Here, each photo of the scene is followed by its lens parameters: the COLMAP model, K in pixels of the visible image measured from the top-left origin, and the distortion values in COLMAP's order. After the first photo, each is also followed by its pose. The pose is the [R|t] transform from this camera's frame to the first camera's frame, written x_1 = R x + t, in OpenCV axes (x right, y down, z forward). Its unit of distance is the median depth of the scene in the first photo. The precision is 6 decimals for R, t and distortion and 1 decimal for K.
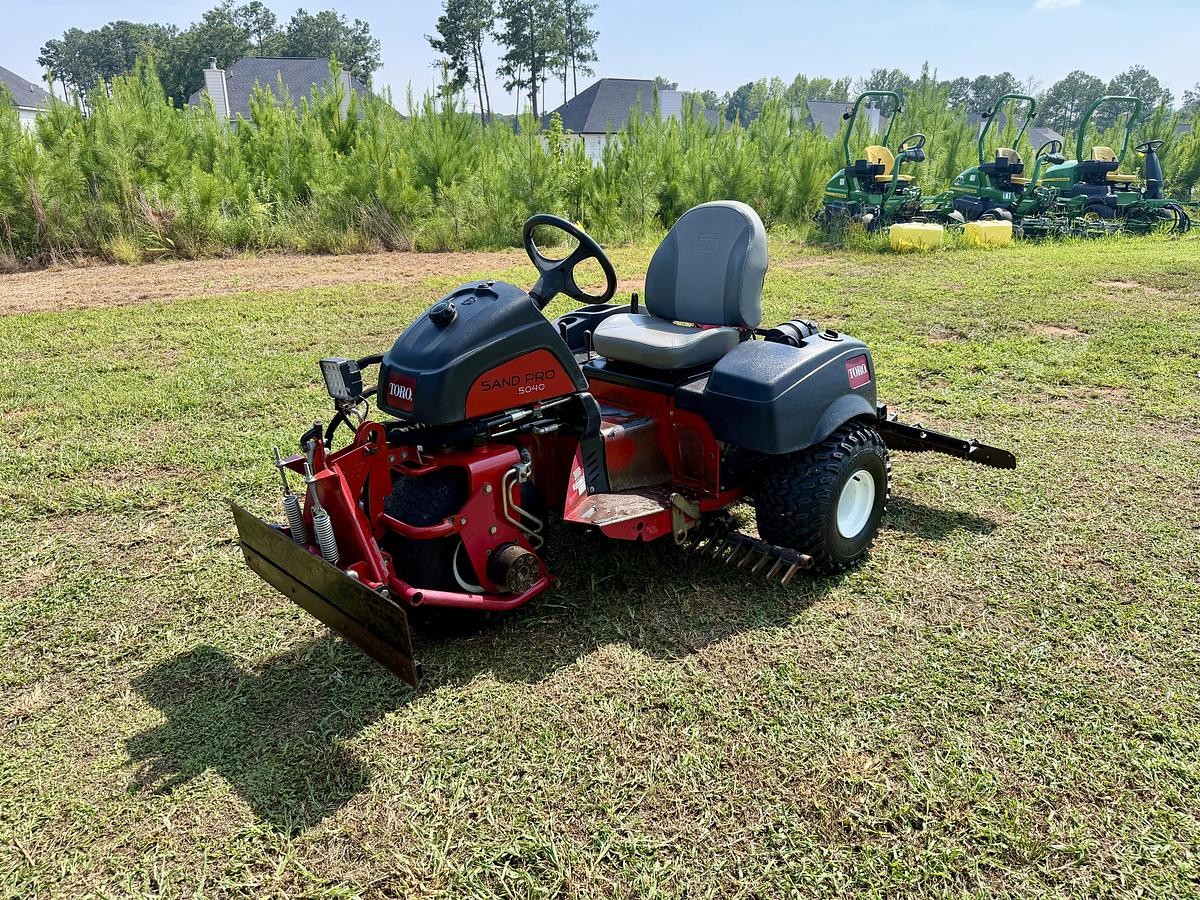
lens RADIAL K [[809.8, 0, 600.0], [0, 809.8, 450.0], [0, 0, 1]] dist [0.010314, -0.002666]
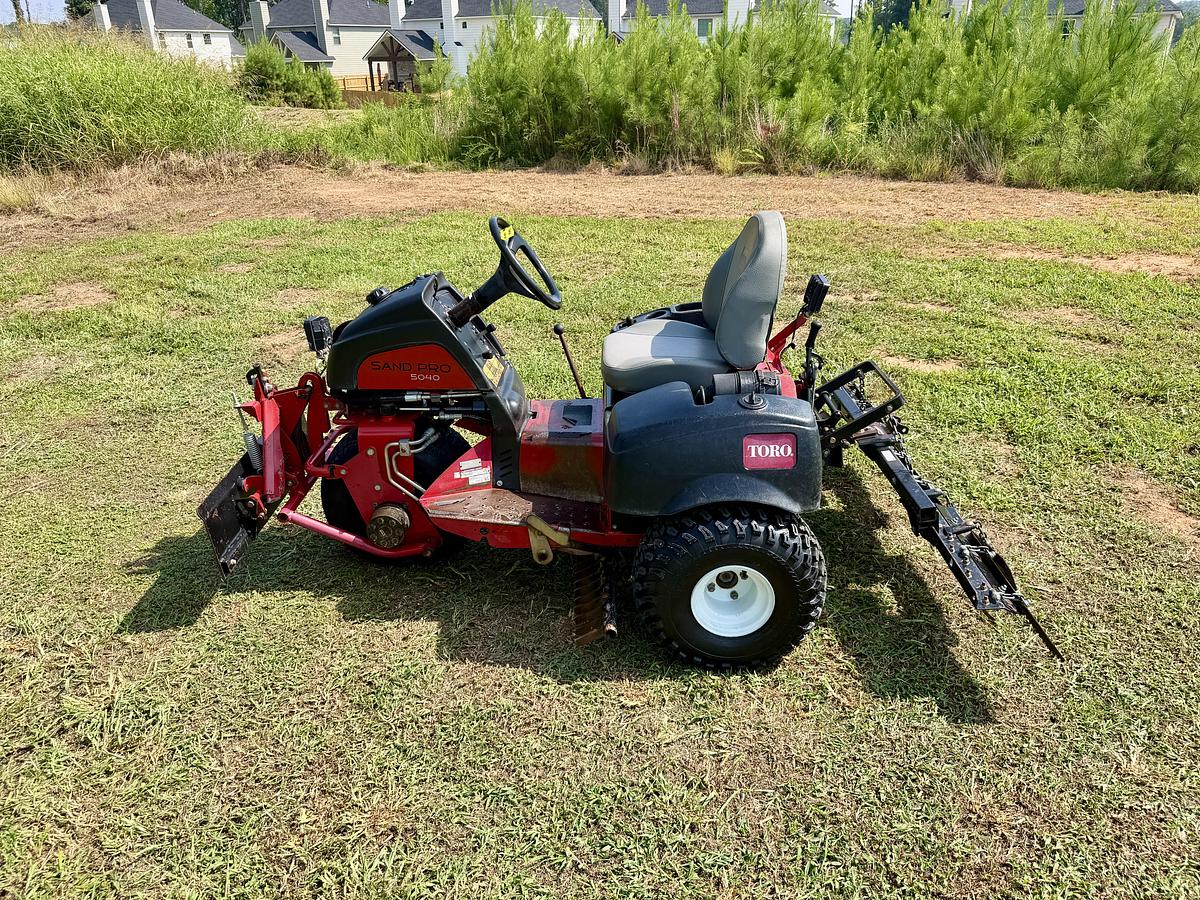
lens RADIAL K [[813.0, 0, 627.3], [0, 813.0, 446.8], [0, 0, 1]] dist [0.007417, -0.001677]
pose [[0.727660, 0.294209, -0.619639, 0.772260], [-0.232295, 0.955663, 0.180964, -0.232379], [0.645407, 0.012259, 0.763741, 0.312094]]
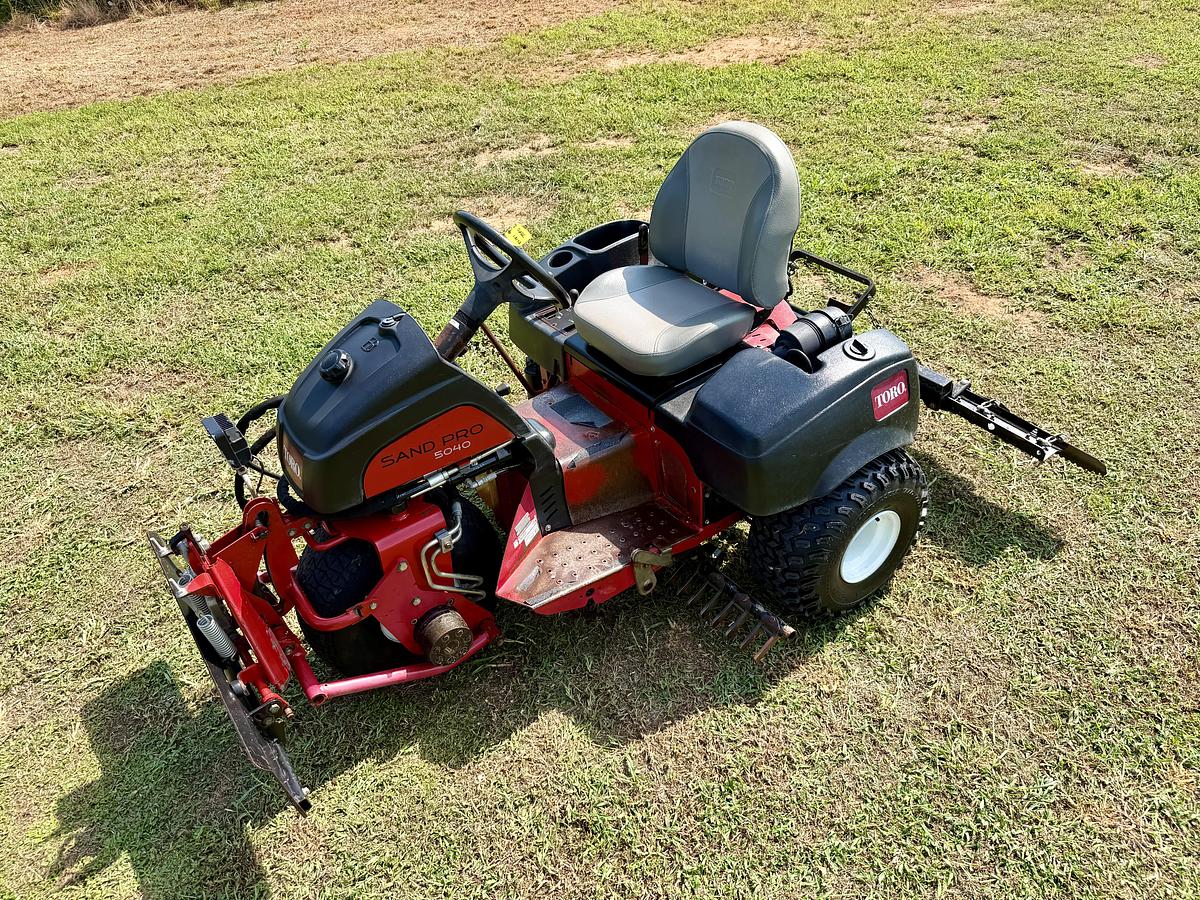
lens RADIAL K [[817.2, 0, 606.2], [0, 817.2, 447.6], [0, 0, 1]] dist [0.001740, 0.001697]
pose [[0.987840, 0.055174, -0.145355, 0.179401], [-0.005624, 0.946983, 0.321235, -0.322780], [0.155373, -0.316511, 0.935778, 0.227858]]
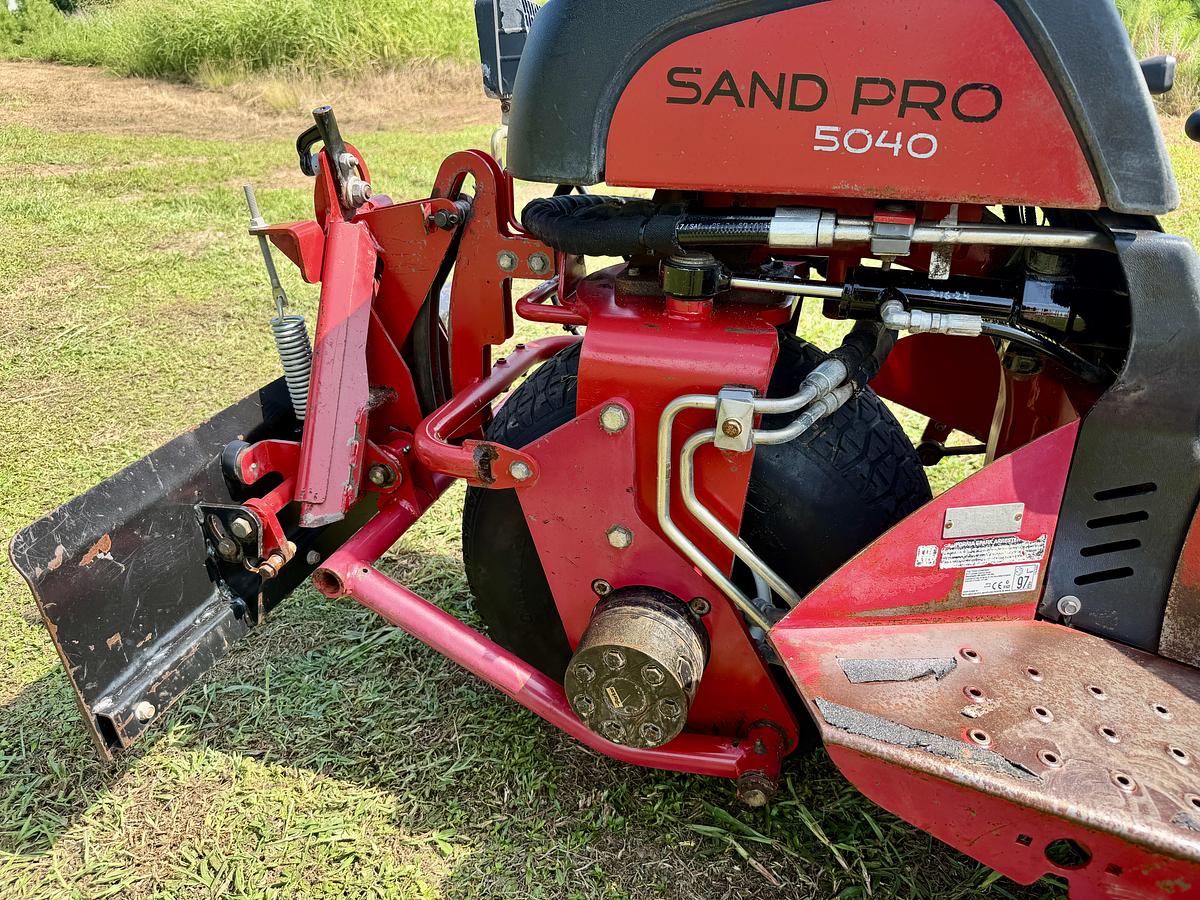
lens RADIAL K [[874.3, 0, 601.3], [0, 874.3, 466.0], [0, 0, 1]] dist [0.034443, -0.001552]
pose [[0.463633, 0.413592, -0.783572, 0.135484], [-0.299887, 0.905421, 0.300466, -0.036939], [0.833734, 0.095677, 0.543814, 0.725316]]
